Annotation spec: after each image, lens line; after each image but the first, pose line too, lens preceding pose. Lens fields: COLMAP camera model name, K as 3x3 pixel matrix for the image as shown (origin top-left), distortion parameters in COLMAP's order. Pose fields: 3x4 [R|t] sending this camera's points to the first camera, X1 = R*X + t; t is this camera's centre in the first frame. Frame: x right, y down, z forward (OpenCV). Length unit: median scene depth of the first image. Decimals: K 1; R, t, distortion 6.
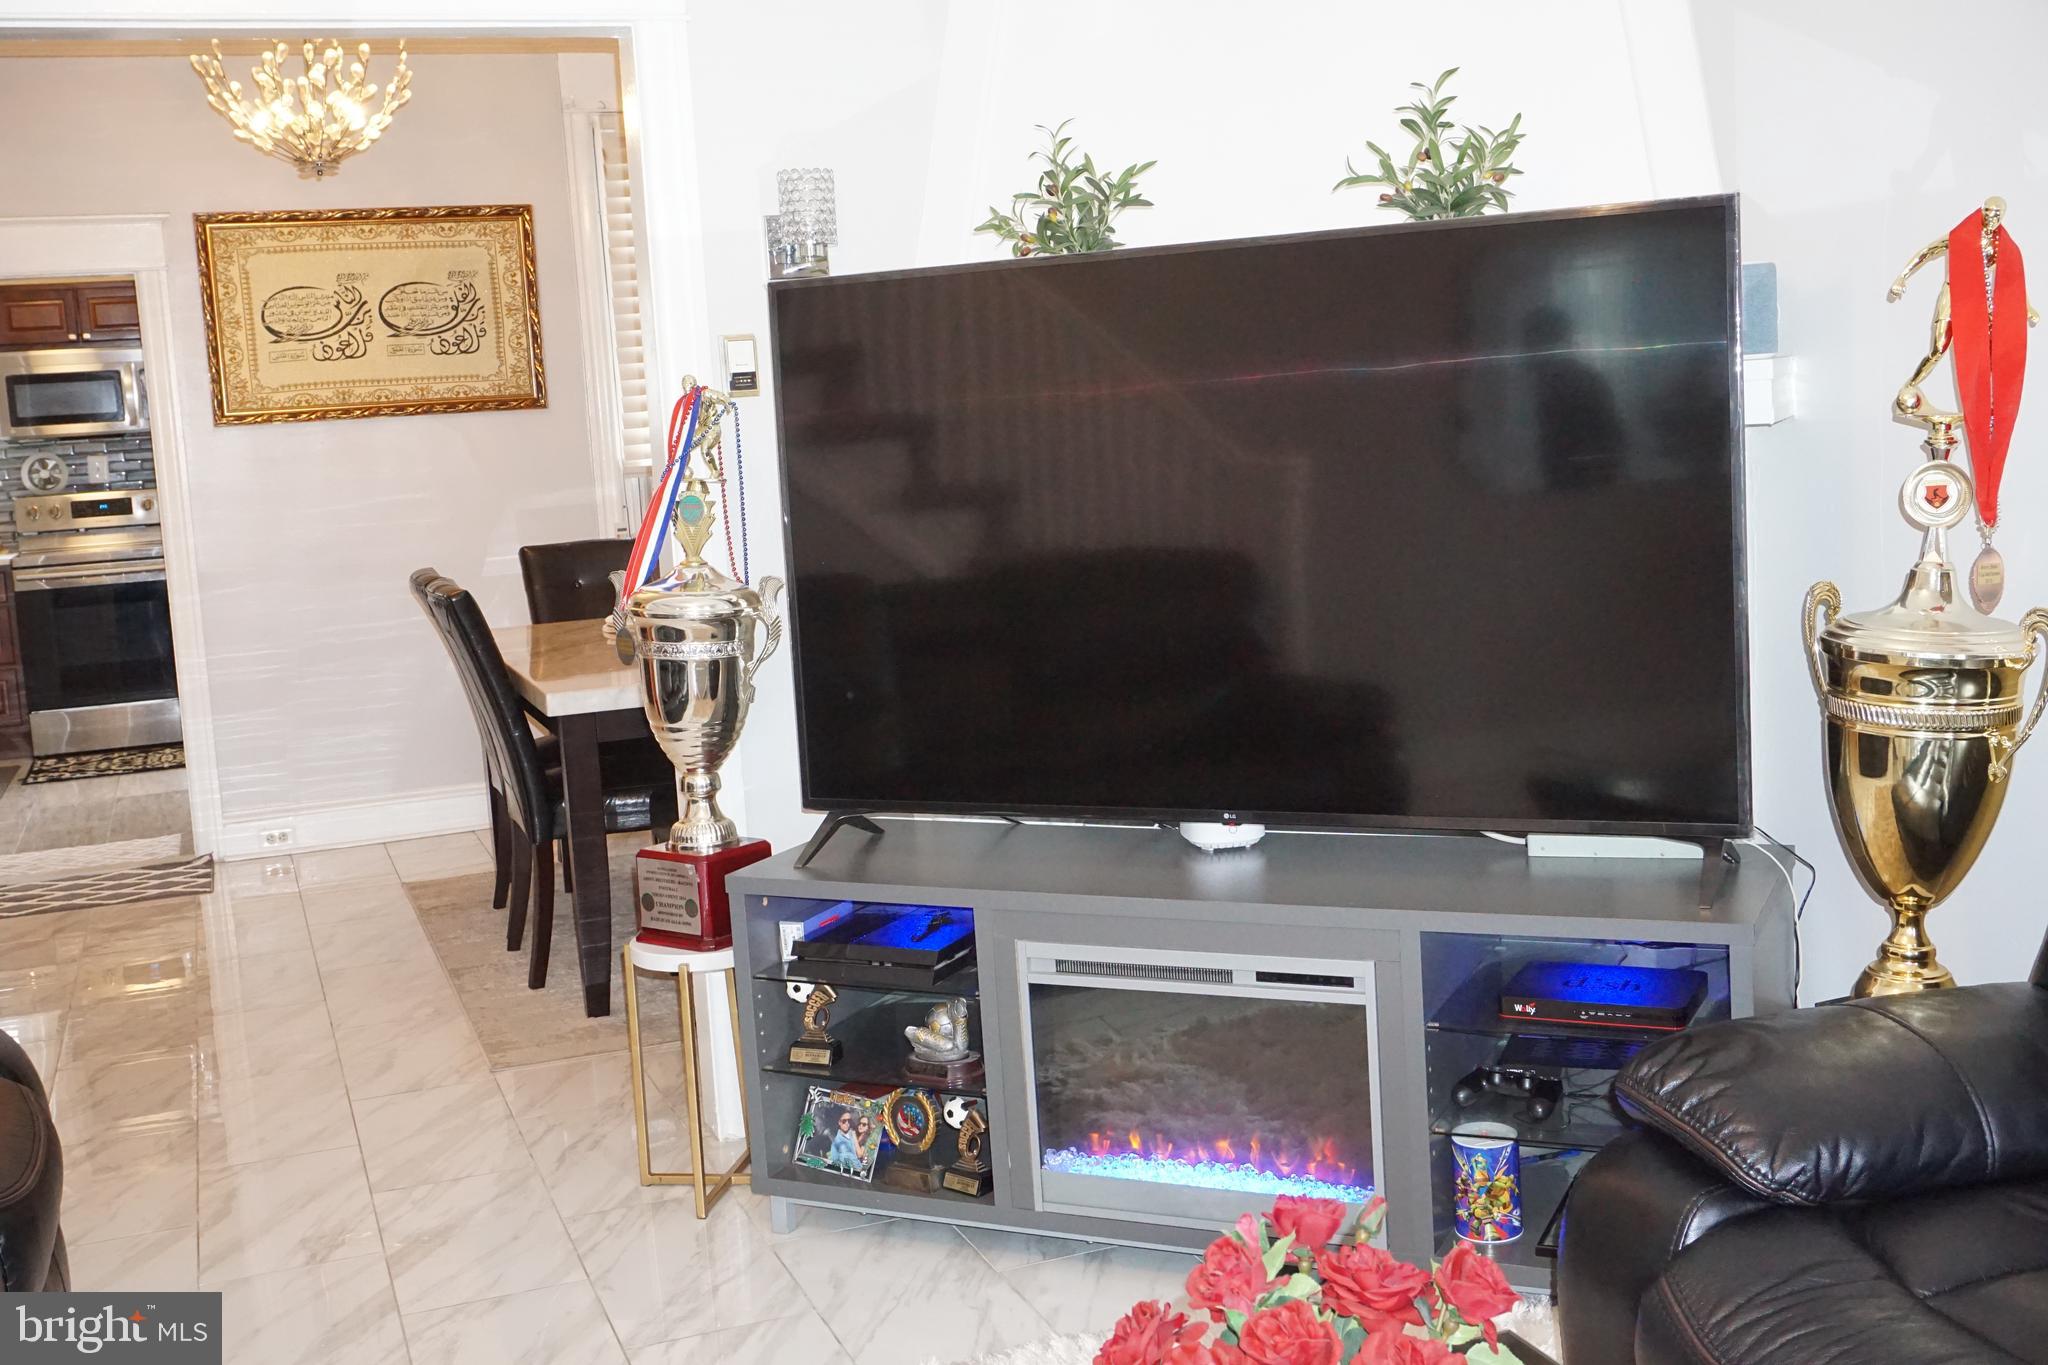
lens RADIAL K [[2212.6, 0, 1021.1], [0, 2212.6, 680.1], [0, 0, 1]] dist [-0.021129, 0.000000]
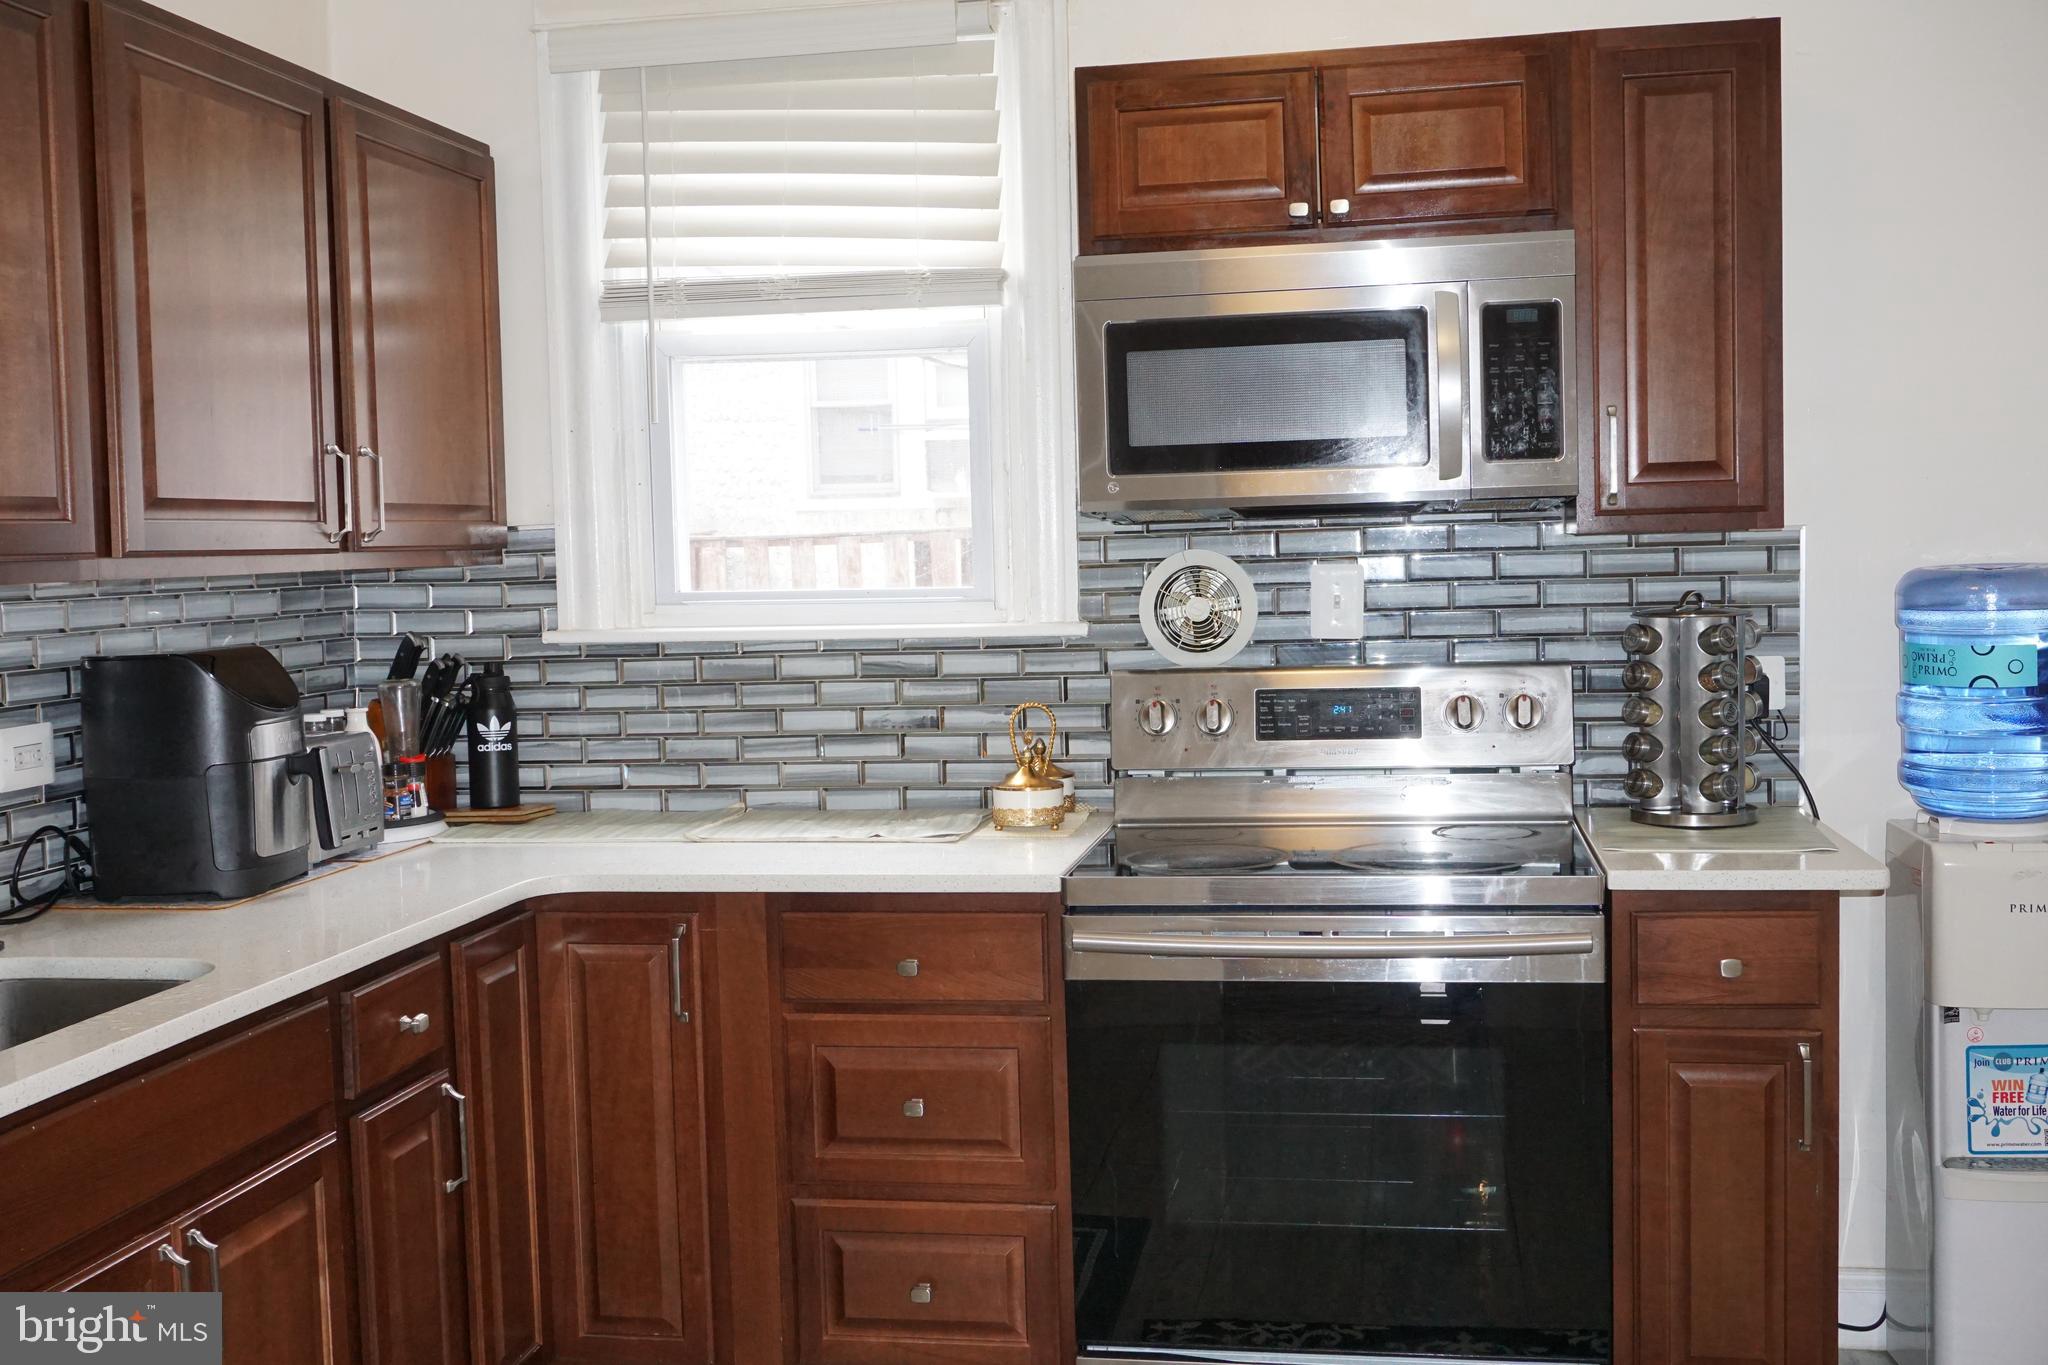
lens RADIAL K [[2096.0, 0, 1018.7], [0, 2096.0, 675.6], [0, 0, 1]] dist [-0.018760, 0.000000]
pose [[0.858441, 0.064549, -0.508835, -0.409005], [-0.085169, 0.996216, -0.017309, -0.103685], [0.505793, 0.058195, 0.860690, 0.964102]]
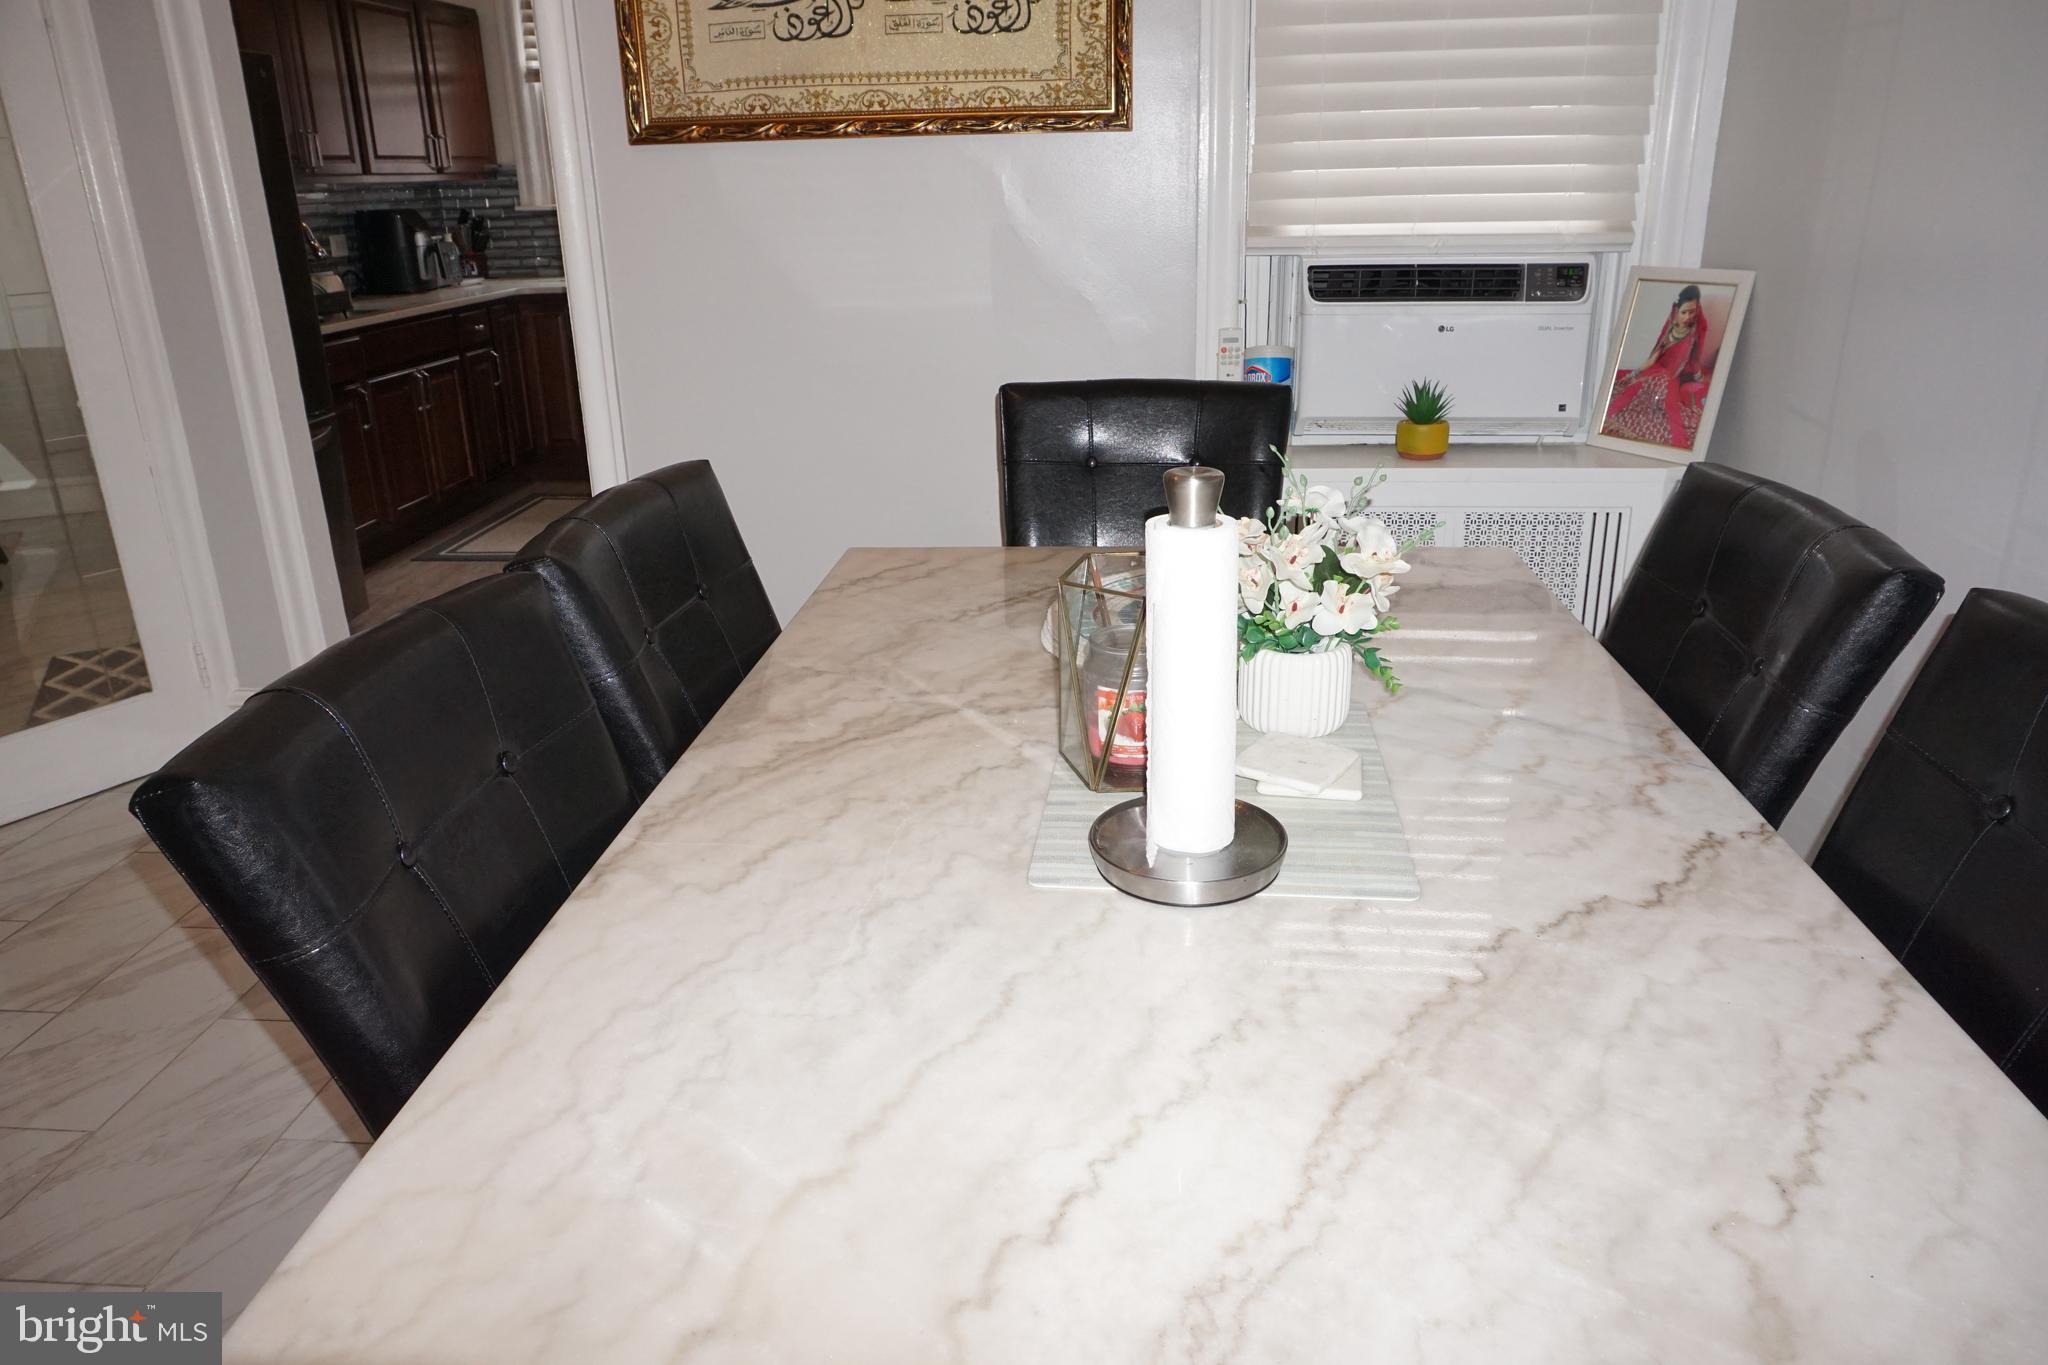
lens RADIAL K [[1369.0, 0, 1018.8], [0, 1369.0, 674.3], [0, 0, 1]] dist [-0.050846, 0.033840]
pose [[0.902785, 0.182766, -0.389327, -0.070387], [-0.083931, 0.962680, 0.257299, -0.074012], [0.421823, -0.199609, 0.884433, 0.638468]]
